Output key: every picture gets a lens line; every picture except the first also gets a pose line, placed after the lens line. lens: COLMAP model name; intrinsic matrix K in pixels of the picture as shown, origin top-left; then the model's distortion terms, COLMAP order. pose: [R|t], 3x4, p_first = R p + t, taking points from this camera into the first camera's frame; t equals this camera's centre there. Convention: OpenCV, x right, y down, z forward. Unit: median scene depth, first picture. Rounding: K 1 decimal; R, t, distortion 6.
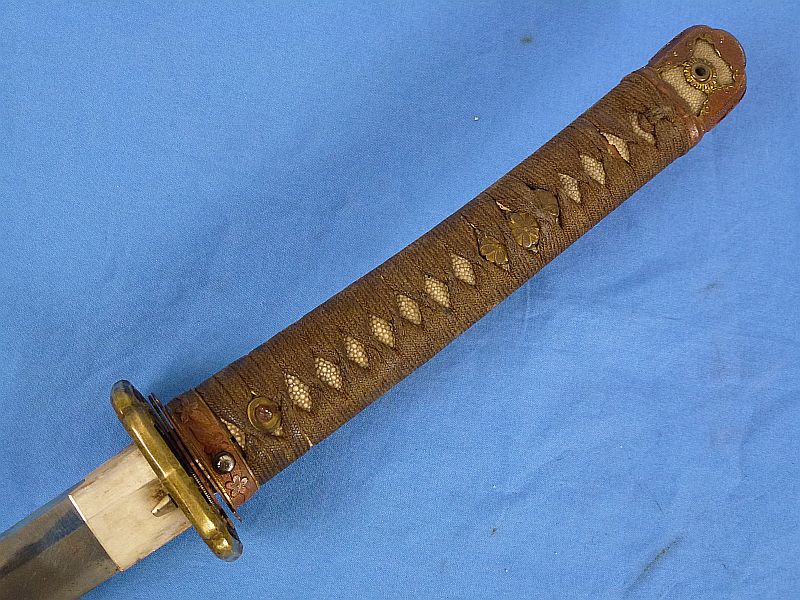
lens RADIAL K [[957.6, 0, 400.0], [0, 957.6, 300.0], [0, 0, 1]] dist [0.005060, -0.005688]
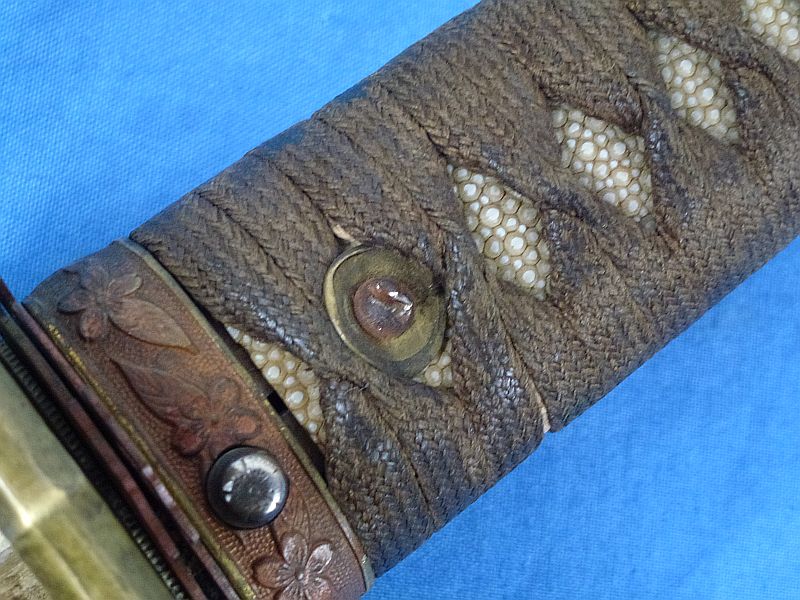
lens RADIAL K [[1635.6, 0, 400.0], [0, 1635.6, 300.0], [0, 0, 1]] dist [0.048649, -0.078034]
pose [[0.998549, -0.042820, -0.032669, -0.121090], [0.041206, 0.997969, -0.048576, 0.138905], [0.034683, 0.047159, 0.998285, 0.530753]]
